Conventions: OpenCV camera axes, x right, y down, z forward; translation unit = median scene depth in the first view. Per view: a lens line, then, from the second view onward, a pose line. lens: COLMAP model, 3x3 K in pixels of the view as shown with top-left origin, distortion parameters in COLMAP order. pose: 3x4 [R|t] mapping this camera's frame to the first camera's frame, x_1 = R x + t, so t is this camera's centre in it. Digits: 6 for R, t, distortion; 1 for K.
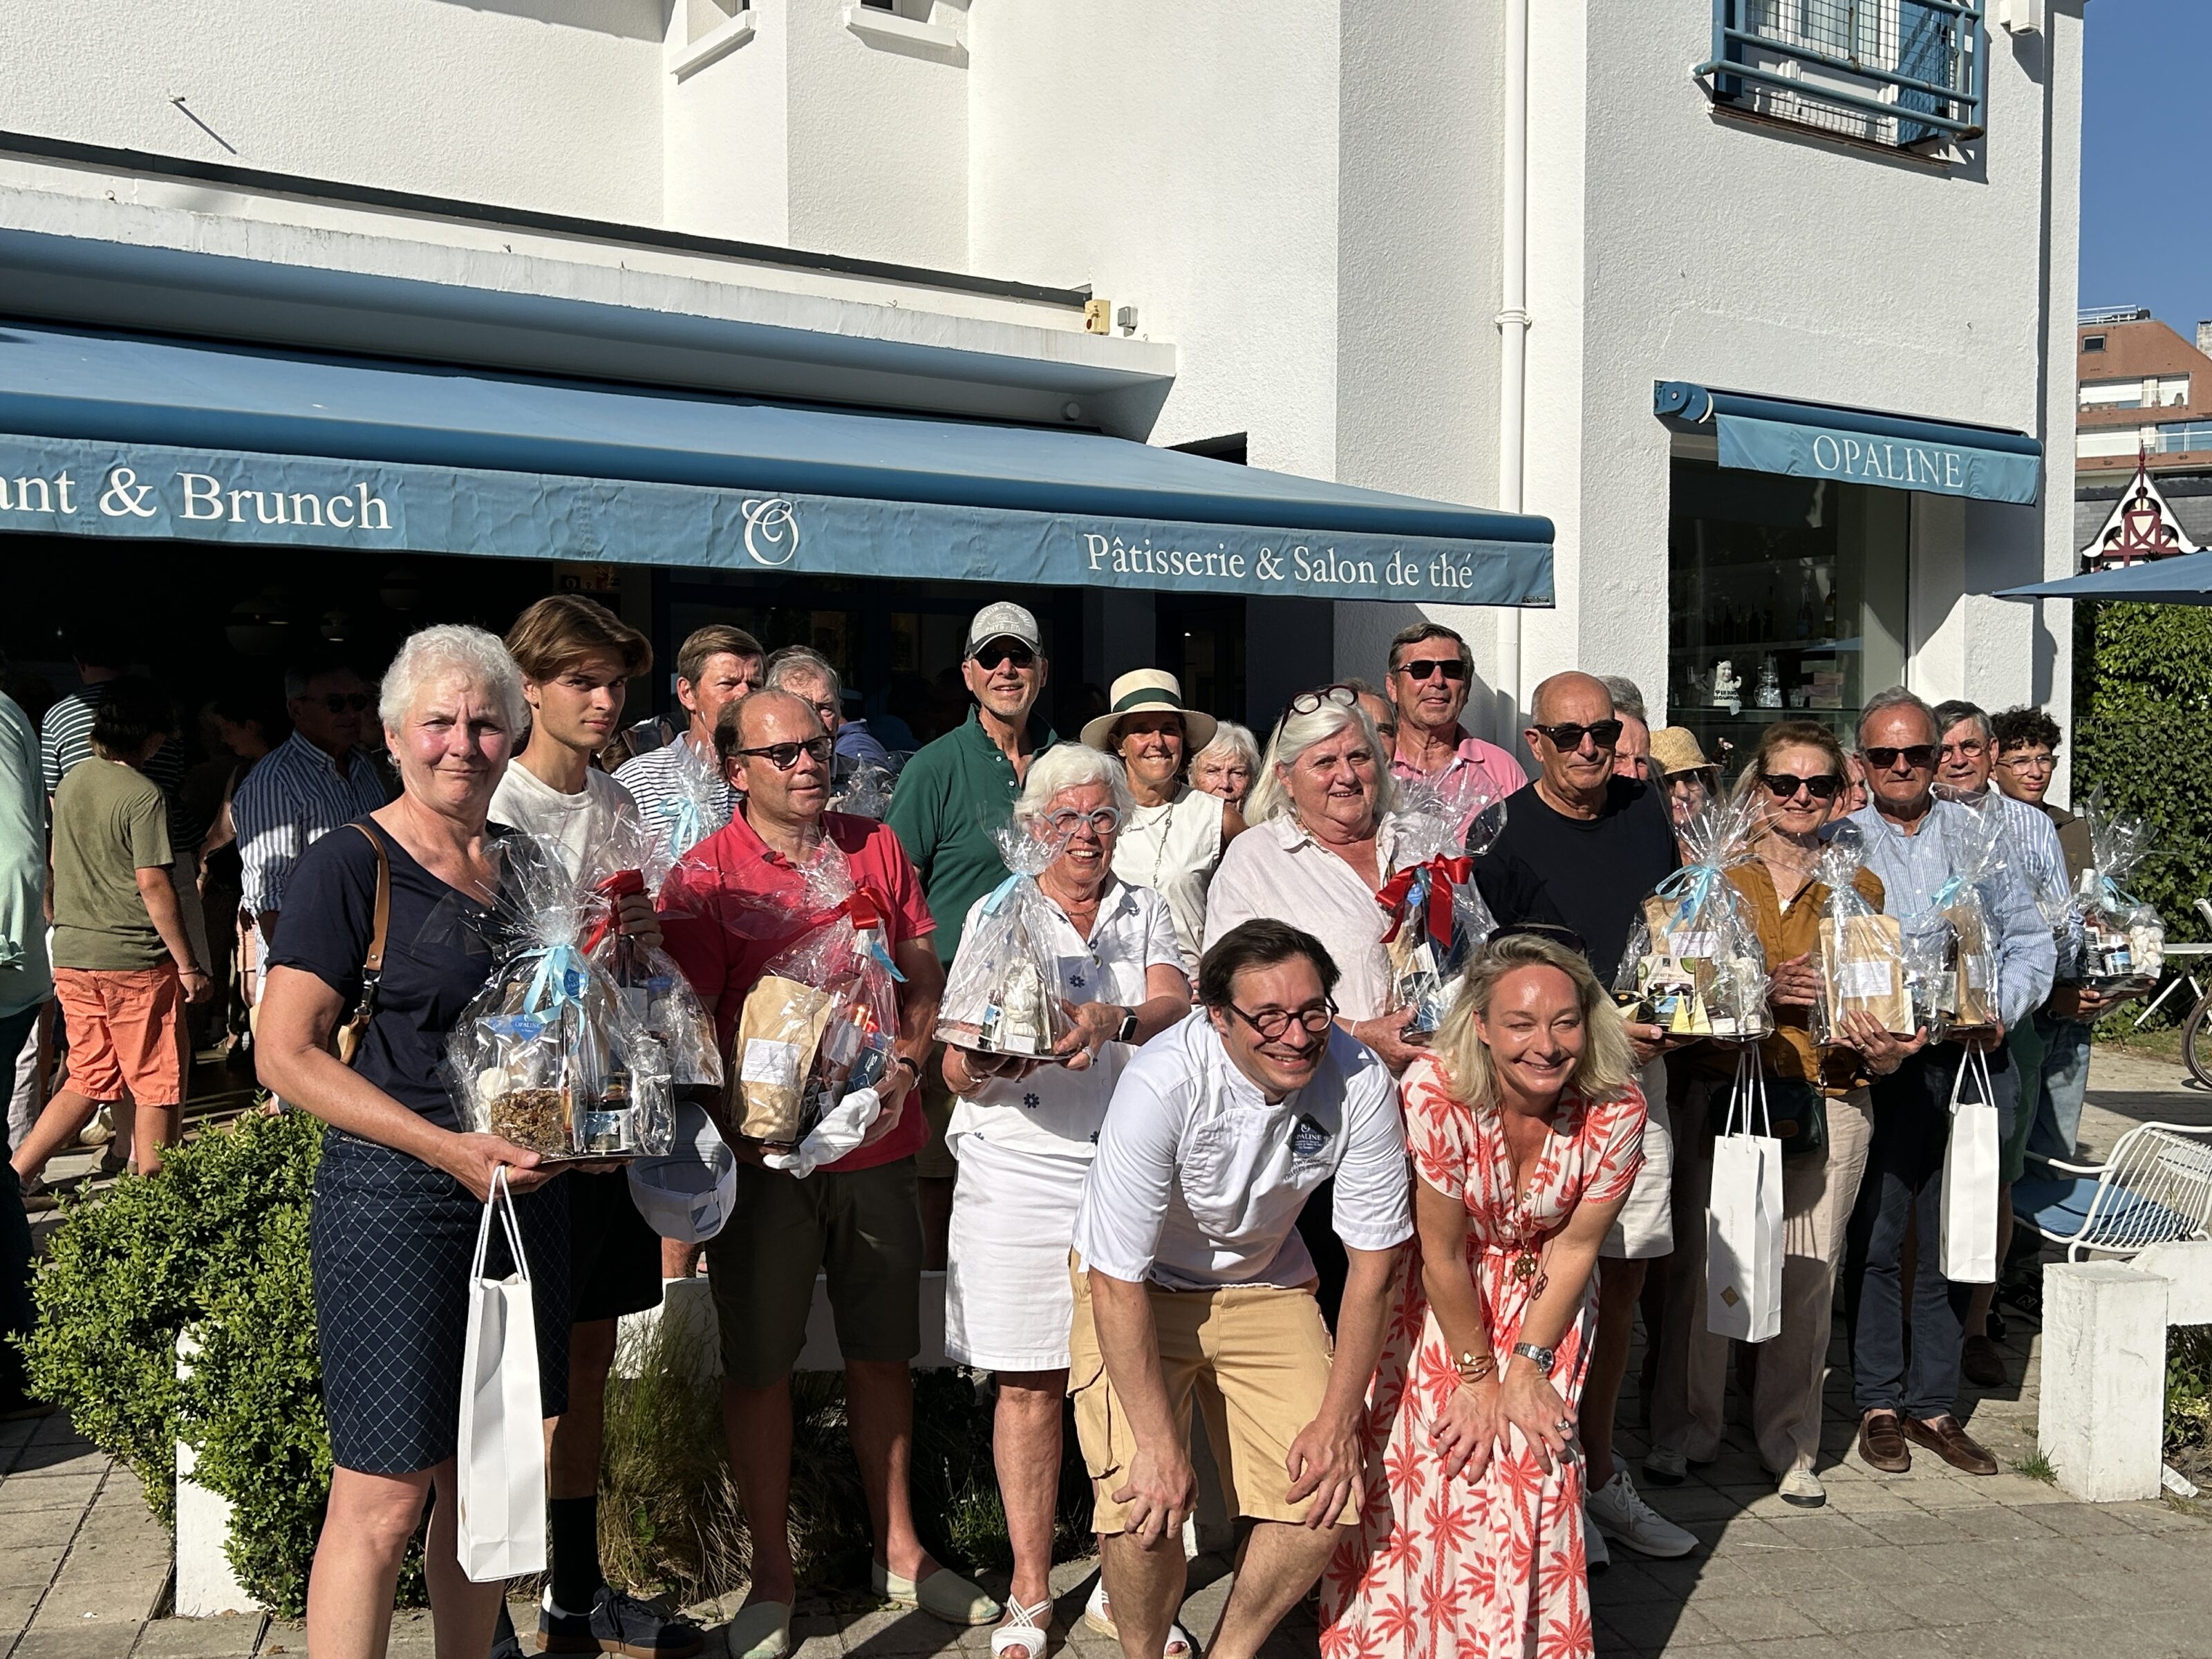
lens RADIAL K [[2291.9, 0, 1127.6], [0, 2291.9, 942.9], [0, 0, 1]] dist [0.022772, 0.000000]
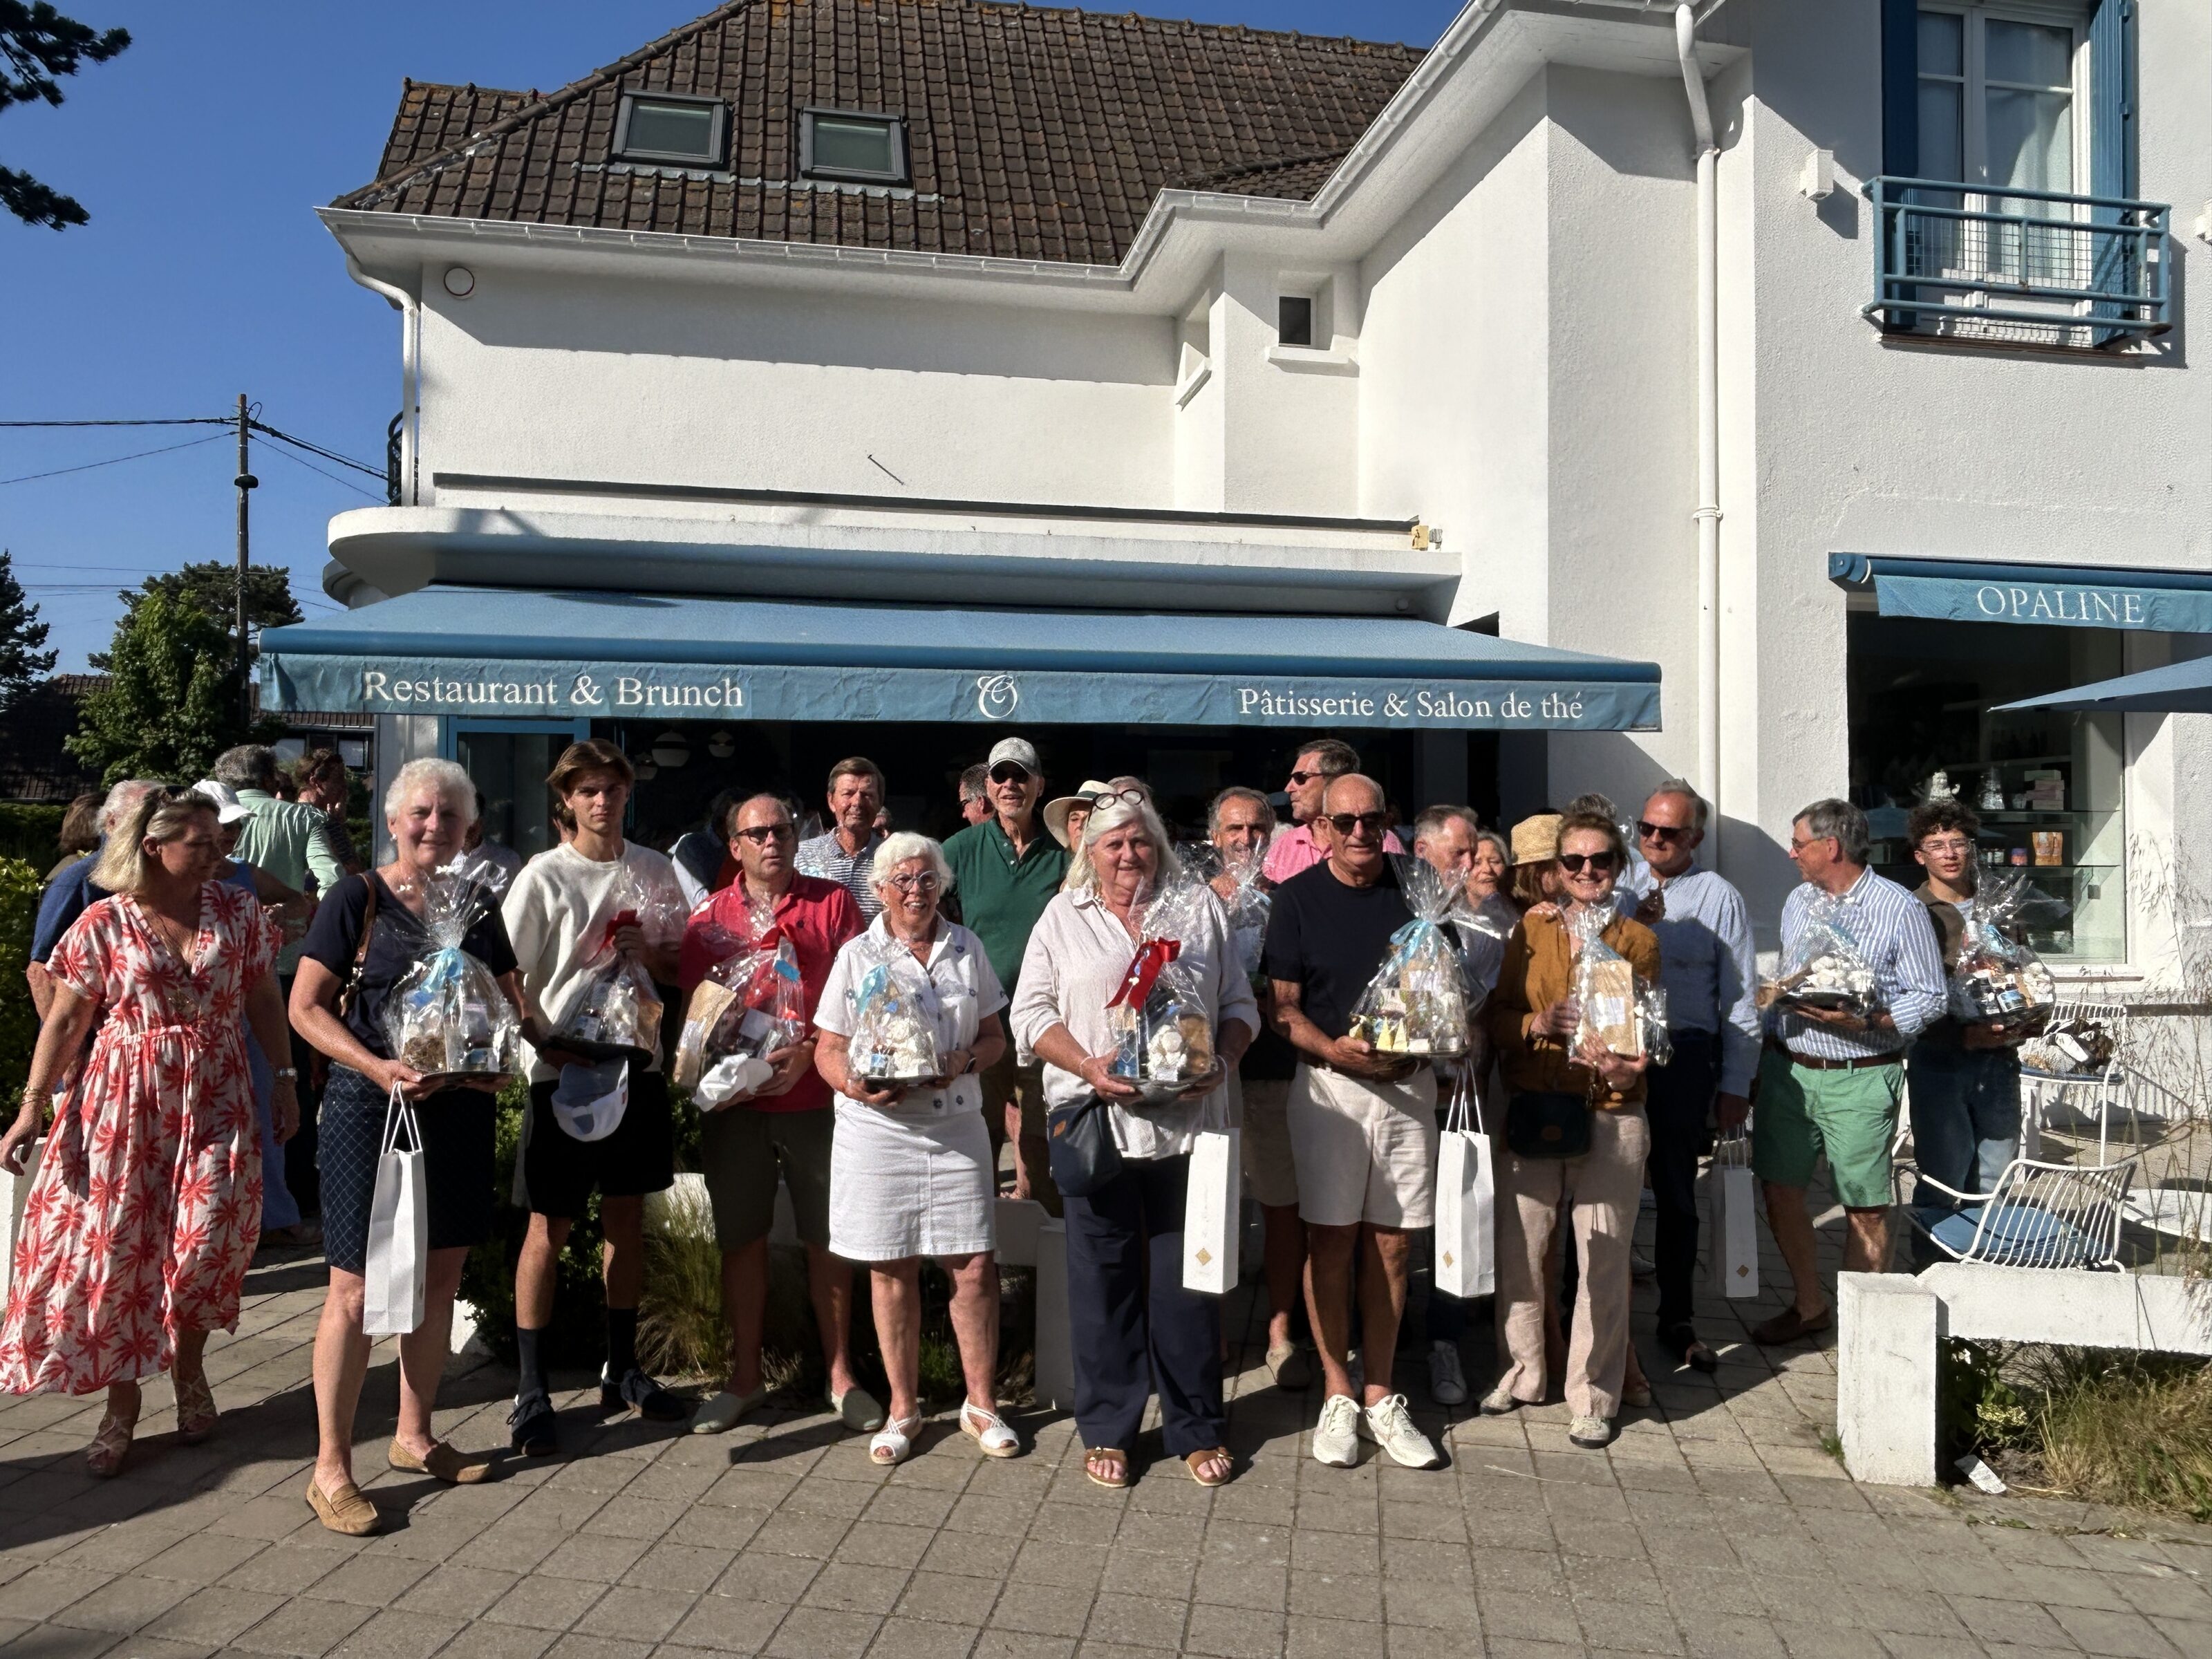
lens RADIAL K [[1577.5, 0, 1079.3], [0, 1577.5, 881.9], [0, 0, 1]] dist [-0.027894, 0.018949]
pose [[0.909232, 0.006468, -0.416240, 0.266126], [-0.033997, 0.997693, -0.058759, 0.001363], [0.414899, 0.067576, 0.907354, 0.071855]]
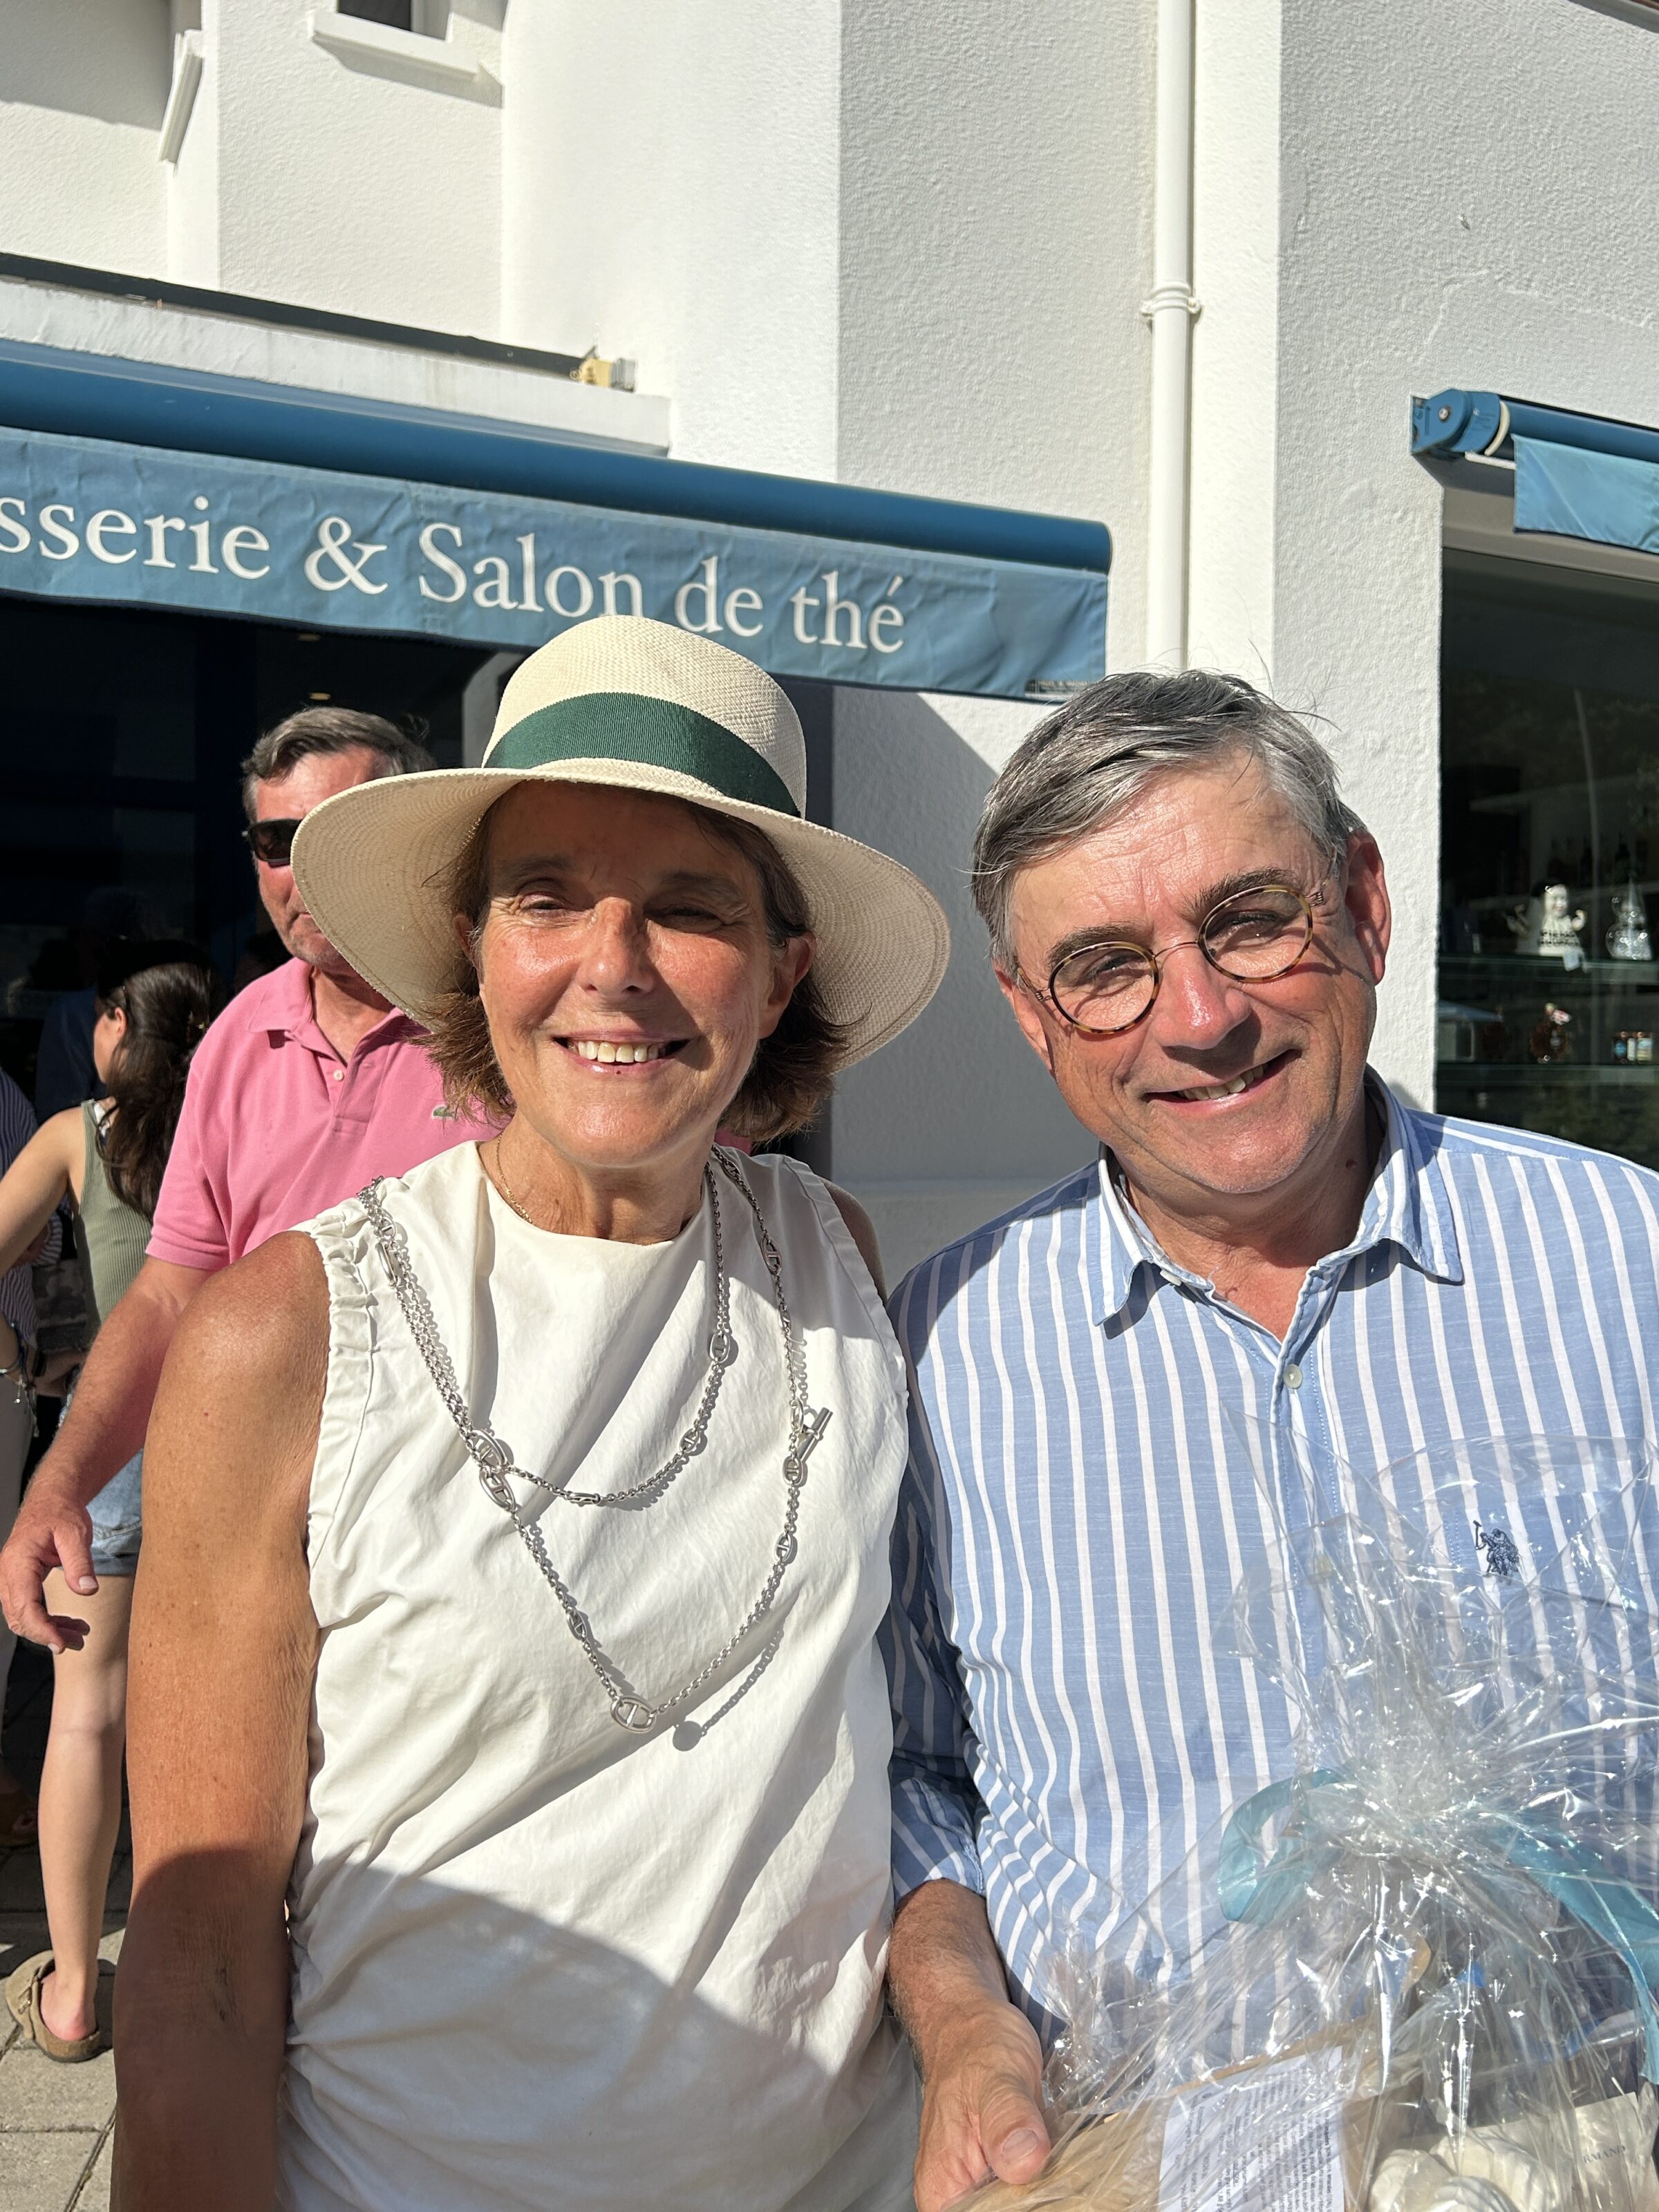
lens RADIAL K [[1832.5, 0, 836.9], [0, 1832.5, 1121.9], [0, 0, 1]] dist [0.030103, -0.034929]
pose [[0.987050, 0.015153, -0.159694, 0.199814], [-0.021682, 0.998995, -0.039222, -0.043407], [0.158939, 0.042177, 0.986387, 0.635943]]
